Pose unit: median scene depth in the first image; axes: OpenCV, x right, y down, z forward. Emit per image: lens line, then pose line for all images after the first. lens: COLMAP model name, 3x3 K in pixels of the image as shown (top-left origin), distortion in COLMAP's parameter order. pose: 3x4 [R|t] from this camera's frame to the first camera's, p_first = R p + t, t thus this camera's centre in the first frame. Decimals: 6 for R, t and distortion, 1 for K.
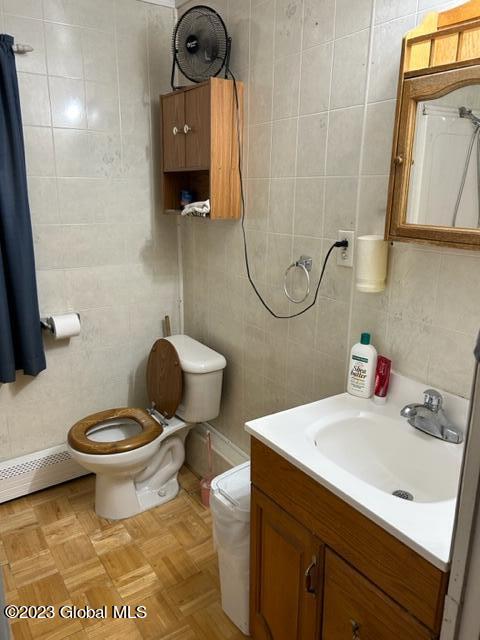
lens RADIAL K [[479.1, 0, 237.4], [0, 479.1, 318.0], [0, 0, 1]] dist [0.042331, -0.041376]
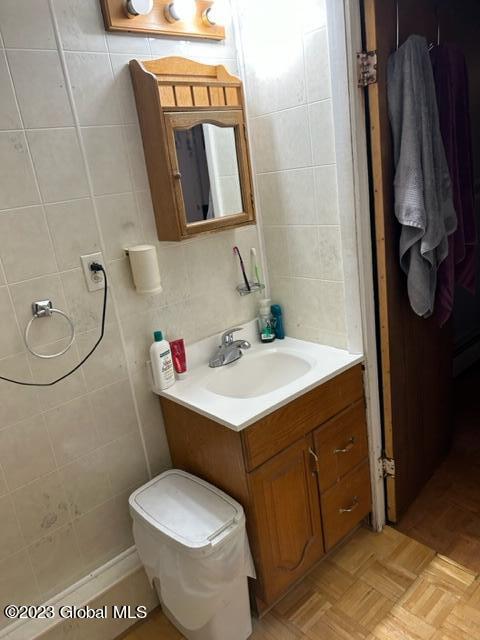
lens RADIAL K [[479.1, 0, 237.9], [0, 479.1, 321.3], [0, 0, 1]] dist [0.042331, -0.041376]
pose [[-0.119335, -0.296915, 0.947418, -0.836638], [0.373707, 0.870628, 0.319921, -0.286241], [-0.919838, 0.392235, 0.007063, 0.839855]]
